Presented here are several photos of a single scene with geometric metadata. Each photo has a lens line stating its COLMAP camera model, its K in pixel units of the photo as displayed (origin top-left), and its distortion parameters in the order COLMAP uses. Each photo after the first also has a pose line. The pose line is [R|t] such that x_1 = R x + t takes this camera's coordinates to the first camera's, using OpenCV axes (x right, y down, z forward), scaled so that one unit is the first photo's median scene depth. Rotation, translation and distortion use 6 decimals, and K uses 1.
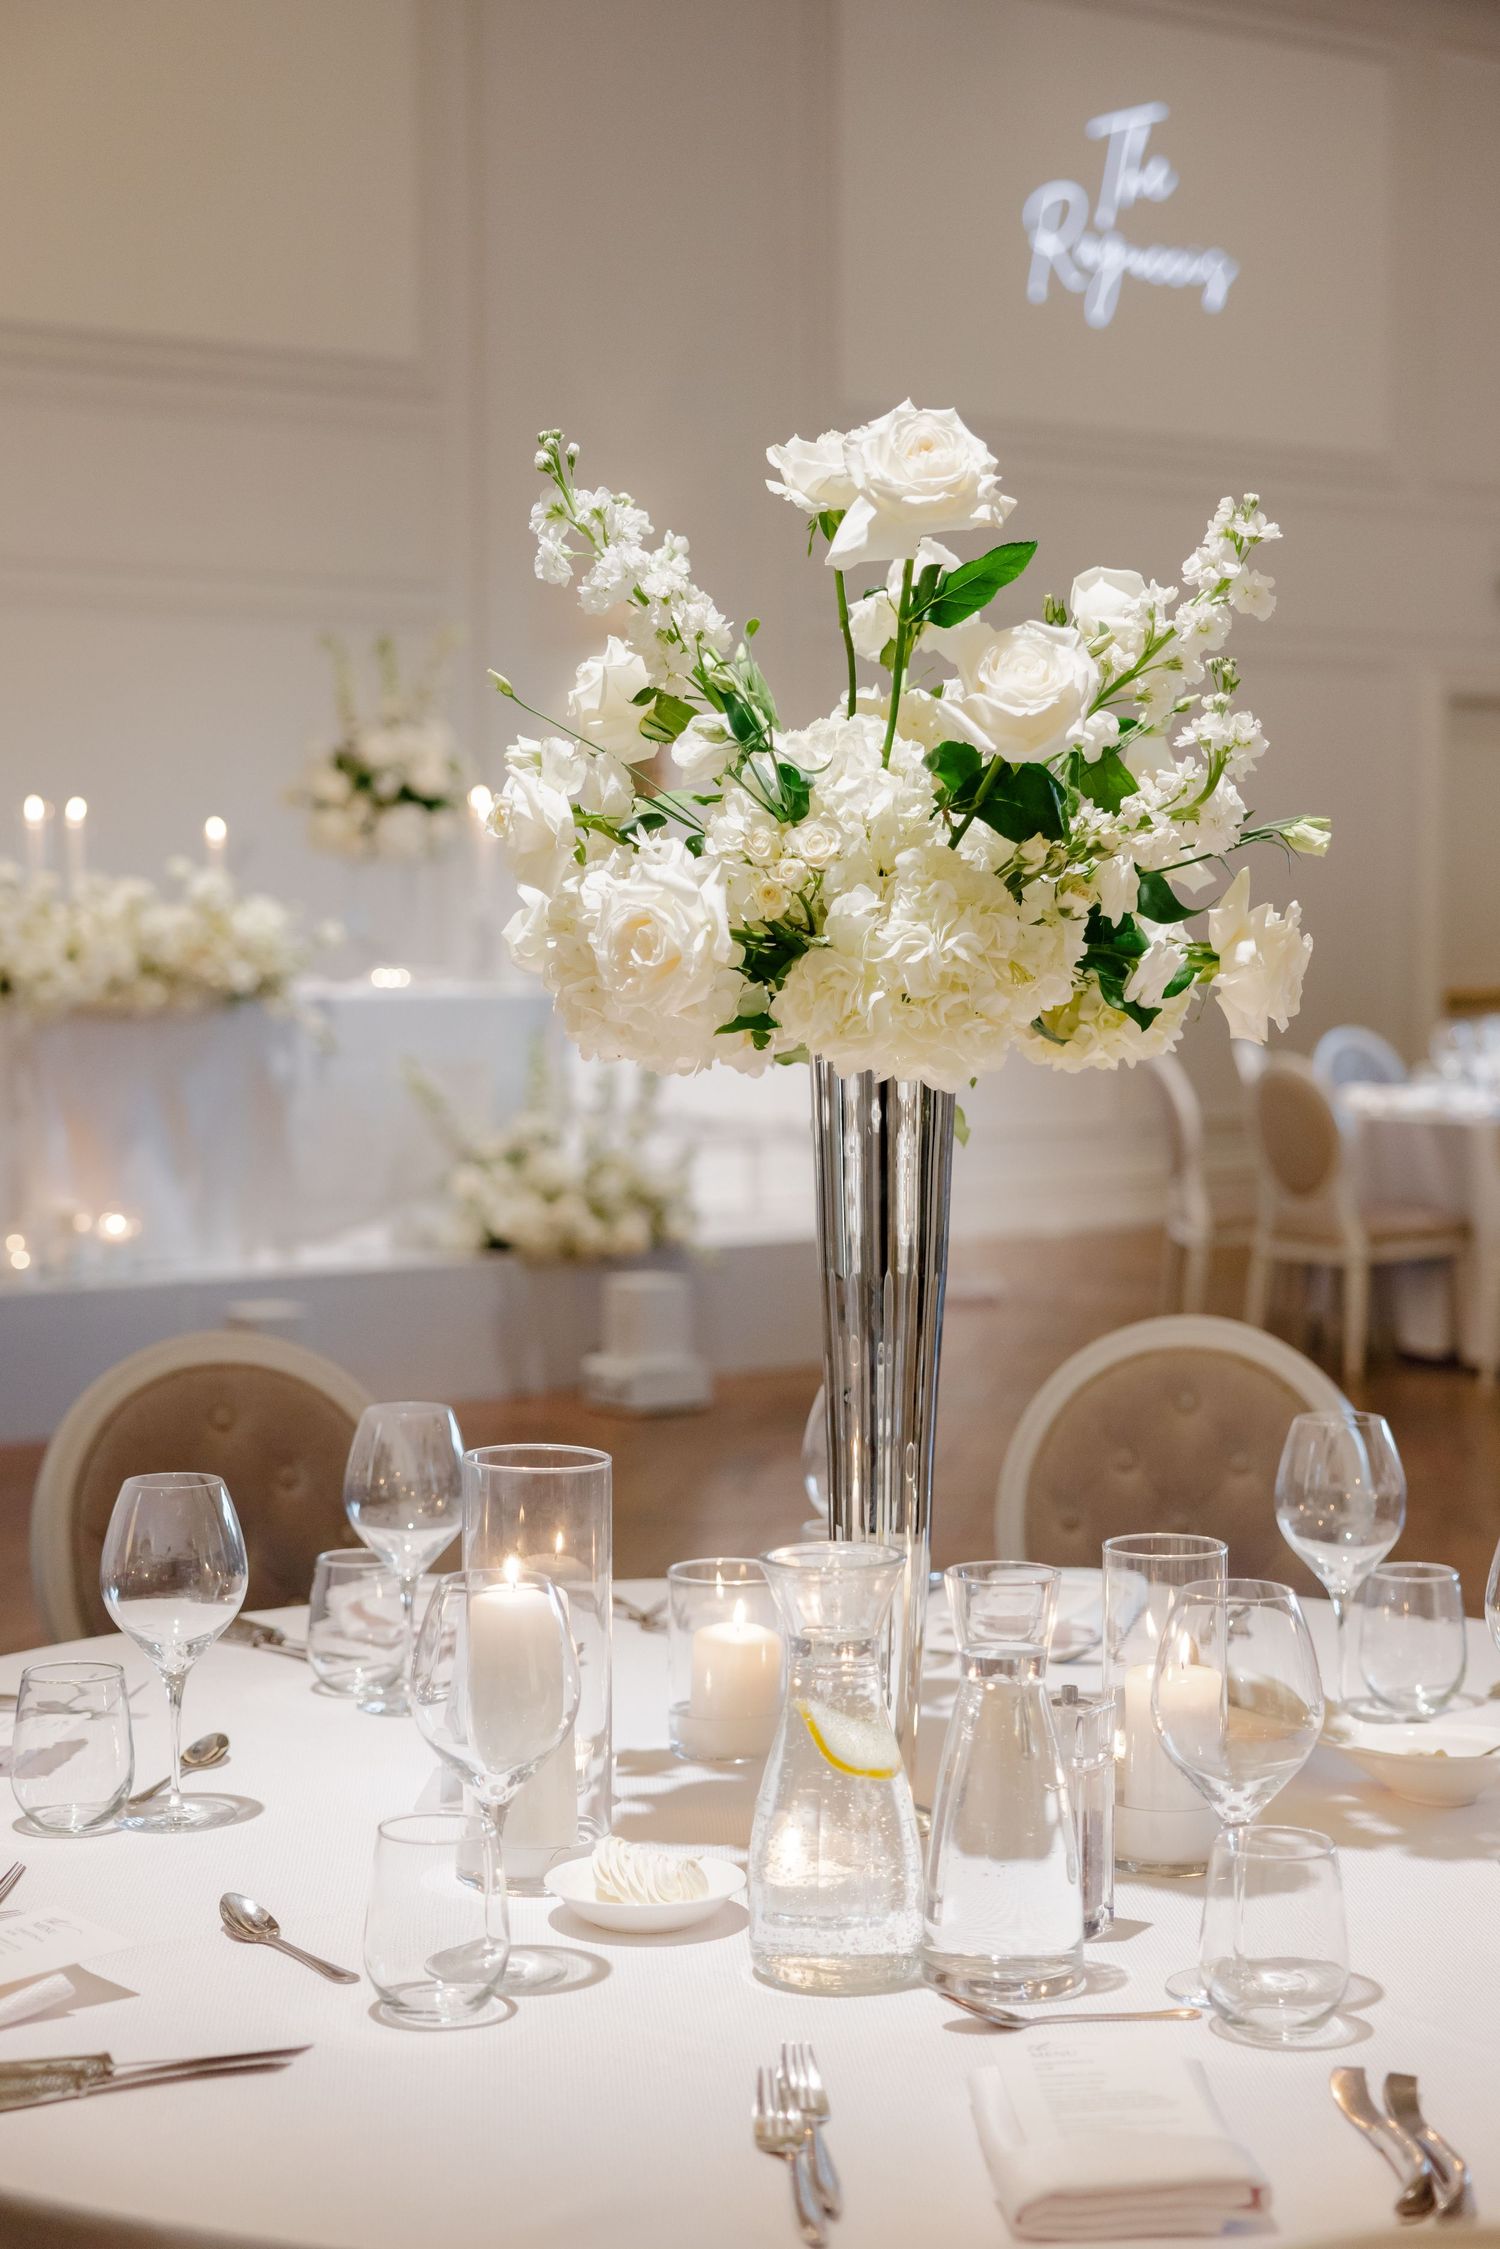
lens RADIAL K [[3676.8, 0, 750.0], [0, 3676.8, 1124.5], [0, 0, 1]] dist [0.024839, 0.082094]
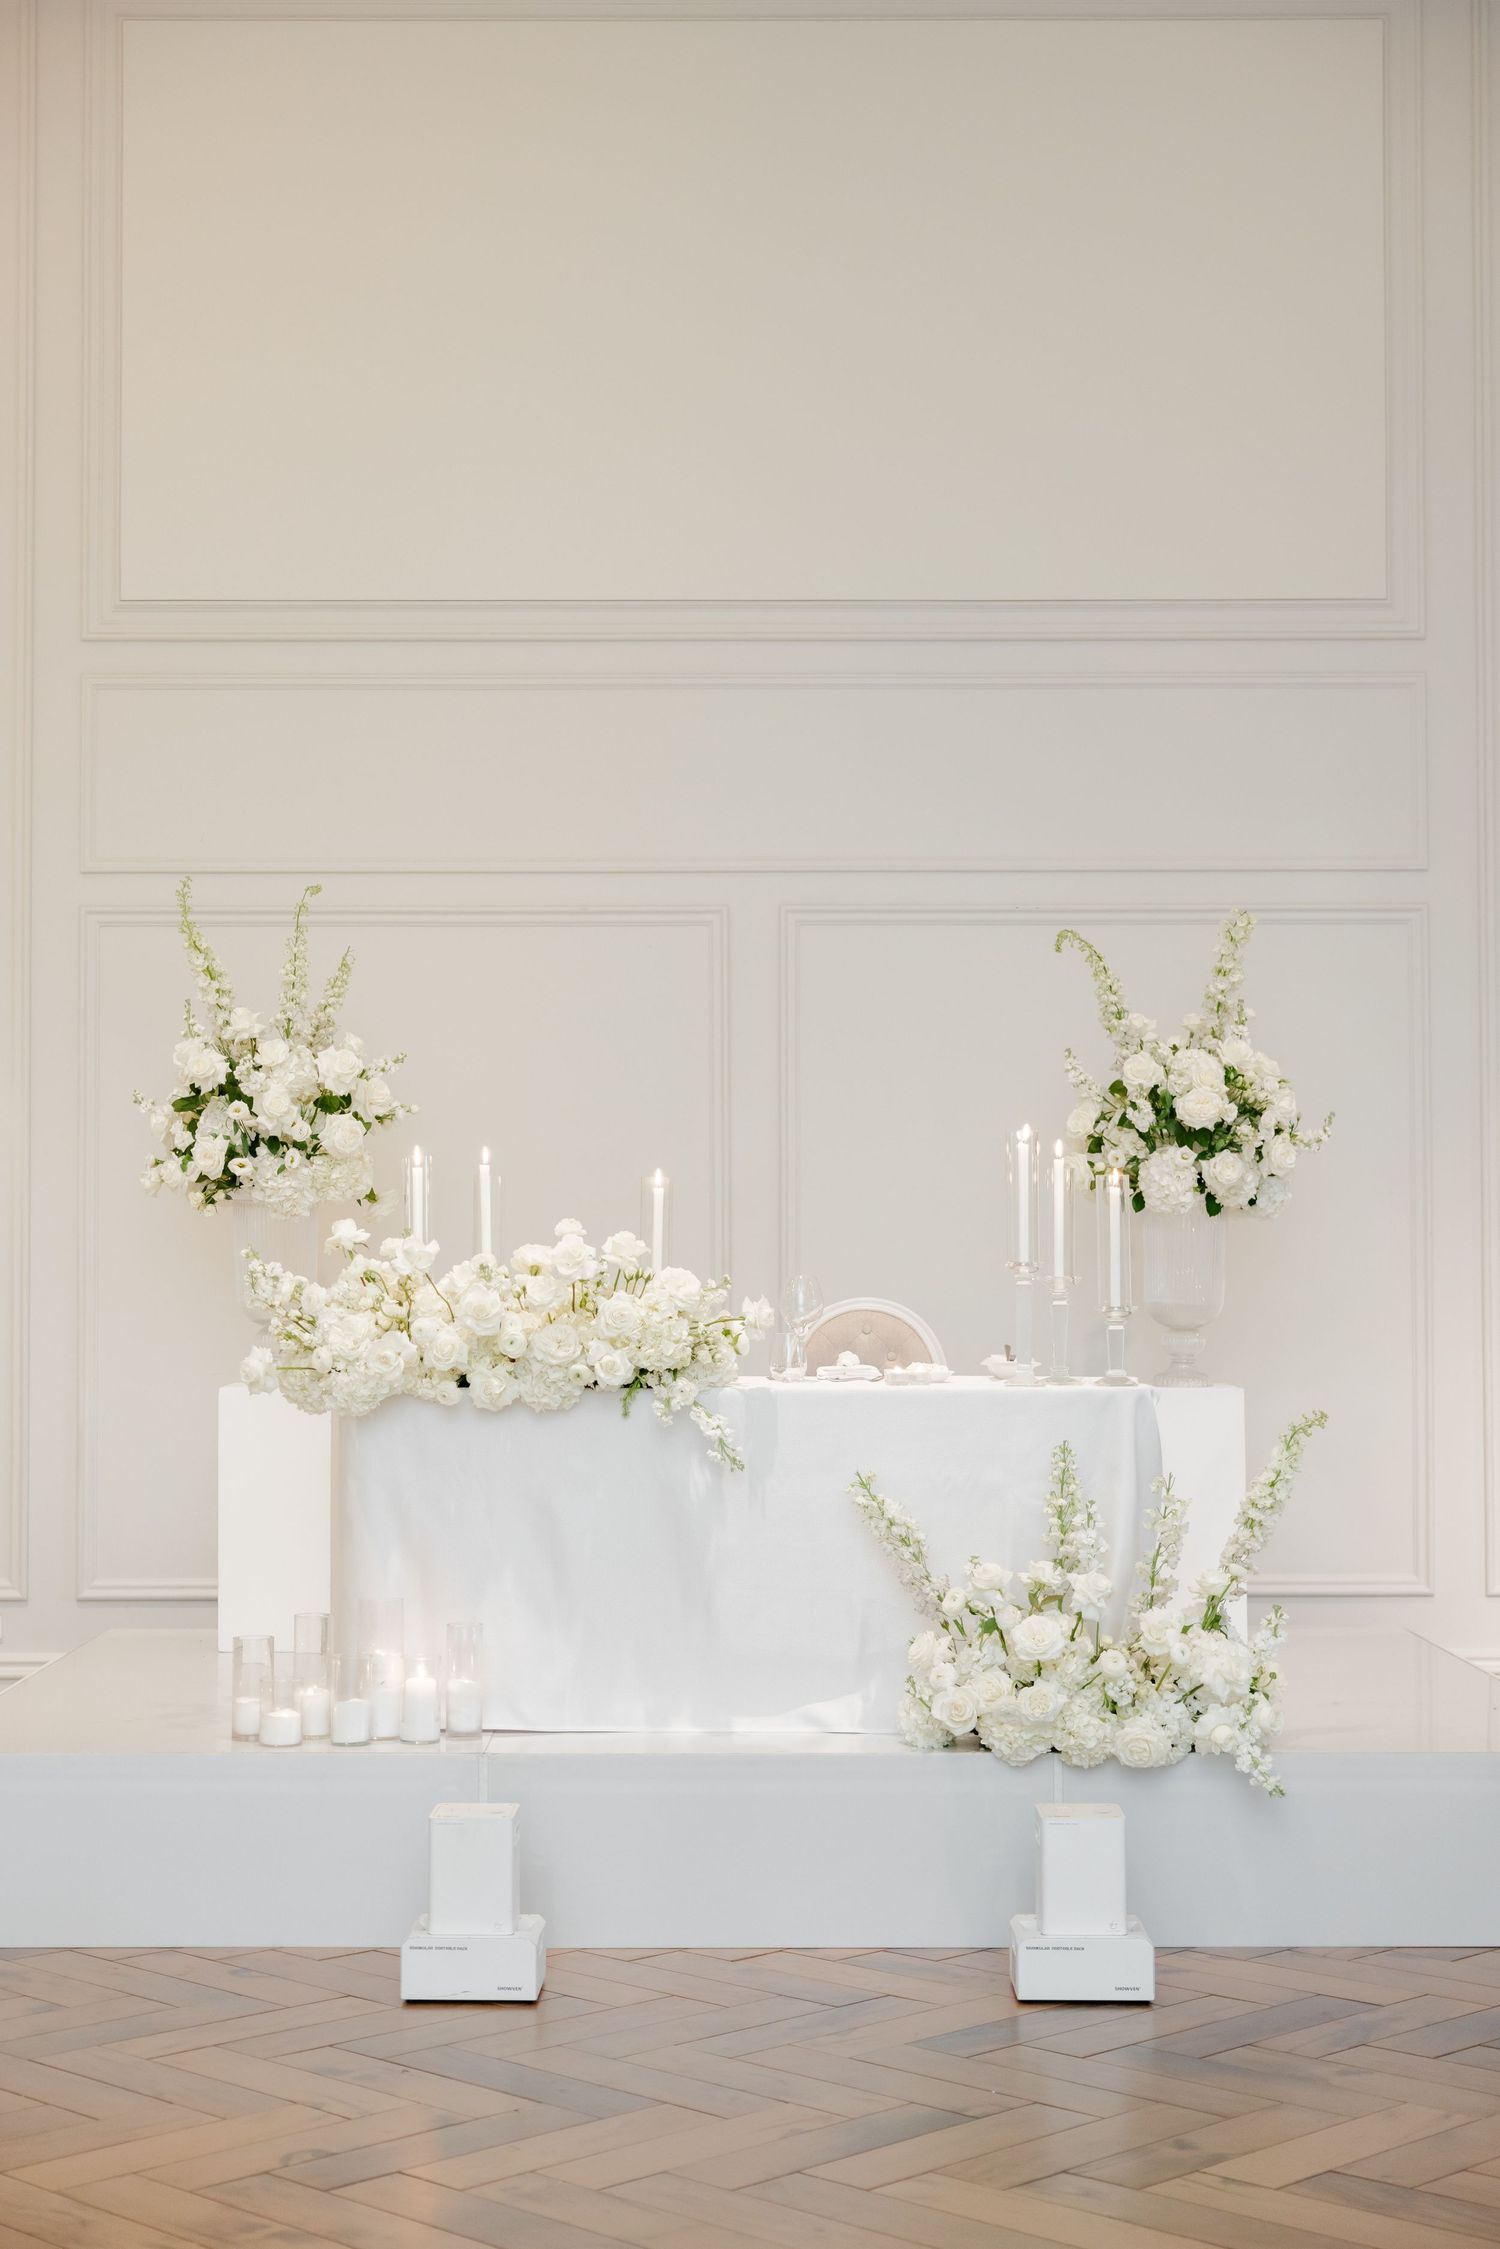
lens RADIAL K [[3340.9, 0, 744.3], [0, 3340.9, 1187.1], [0, 0, 1]] dist [0.024630, -0.021232]
pose [[0.811114, -0.008387, -0.584828, 0.291648], [-0.034463, 0.997475, -0.062103, -0.034226], [0.583871, 0.070528, 0.808777, 0.424458]]
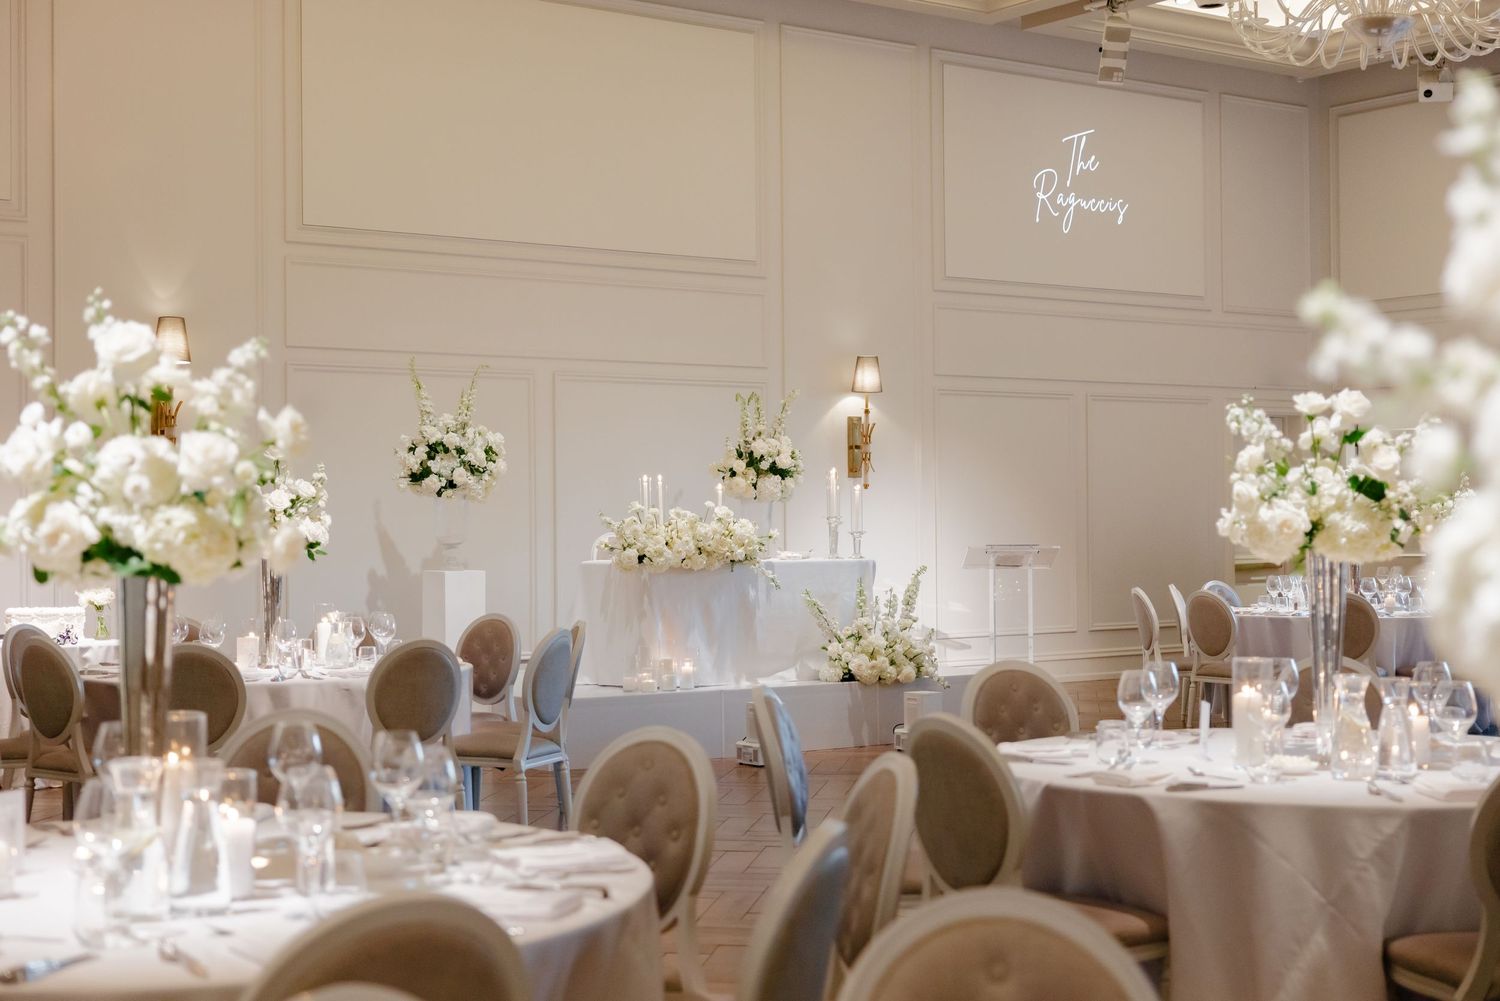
lens RADIAL K [[2228.2, 0, 750.0], [0, 2228.2, 500.5], [0, 0, 1]] dist [0.024630, -0.021232]
pose [[0.999875, -0.004952, 0.015011, -0.146452], [0.005977, 0.997599, -0.068992, 0.019387], [-0.014633, 0.069073, 0.997504, -0.317751]]
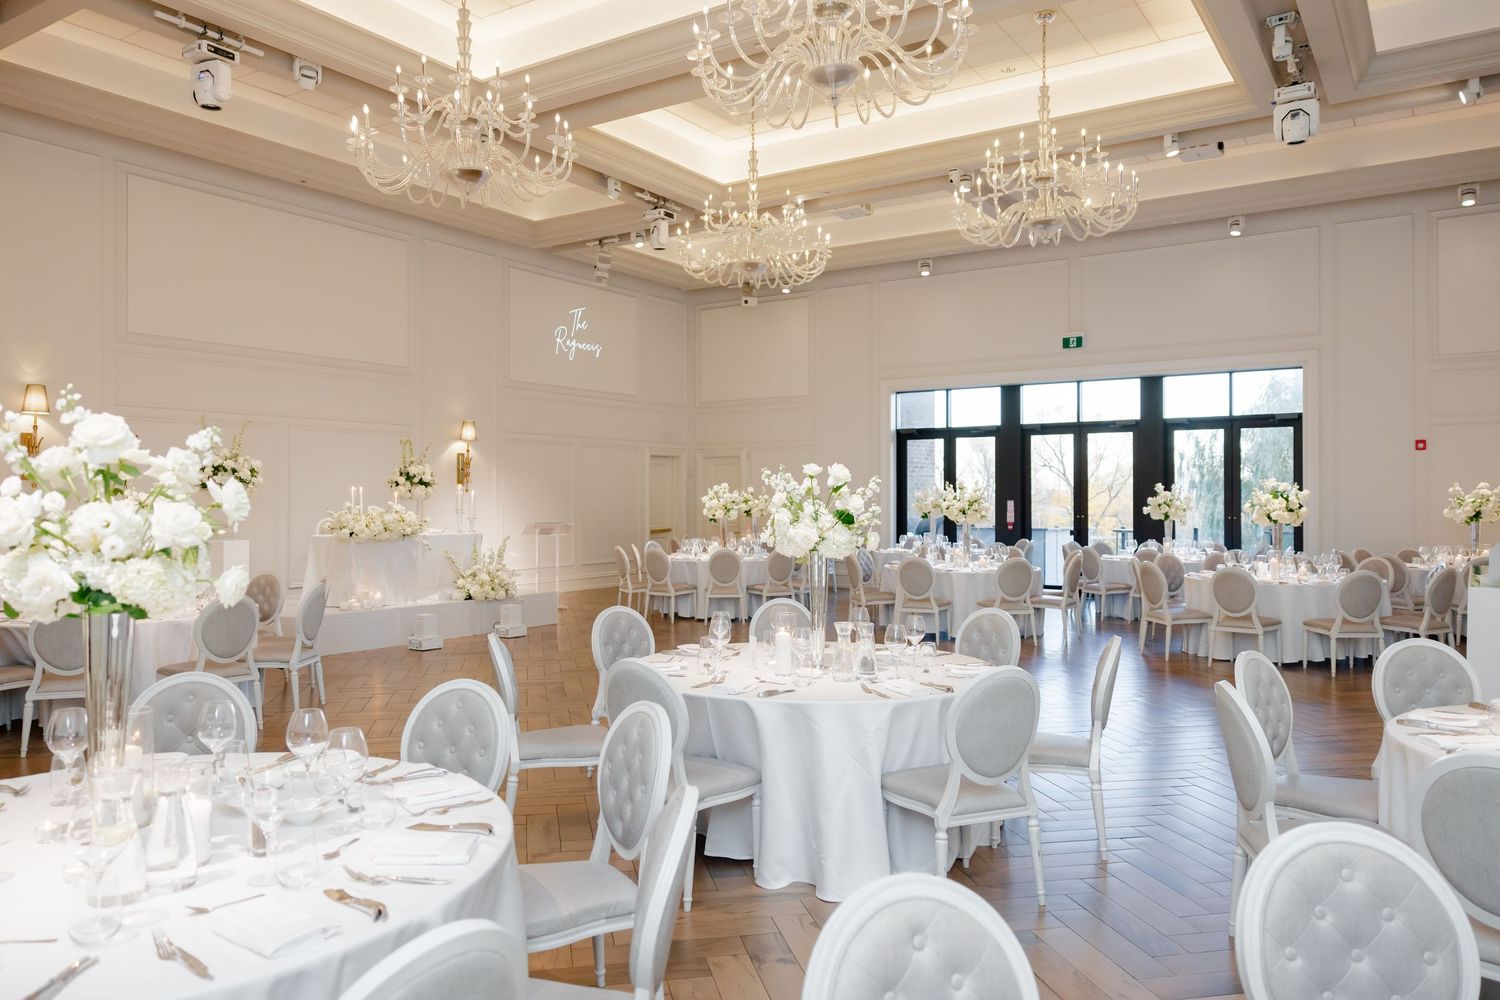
lens RADIAL K [[1080.6, 0, 750.0], [0, 1080.6, 500.0], [0, 0, 1]] dist [0.025738, -0.007322]
pose [[0.935945, 0.001935, 0.352141, -0.197369], [0.018359, 0.998357, -0.054281, -0.003352], [-0.351667, 0.057269, 0.934372, -0.207618]]
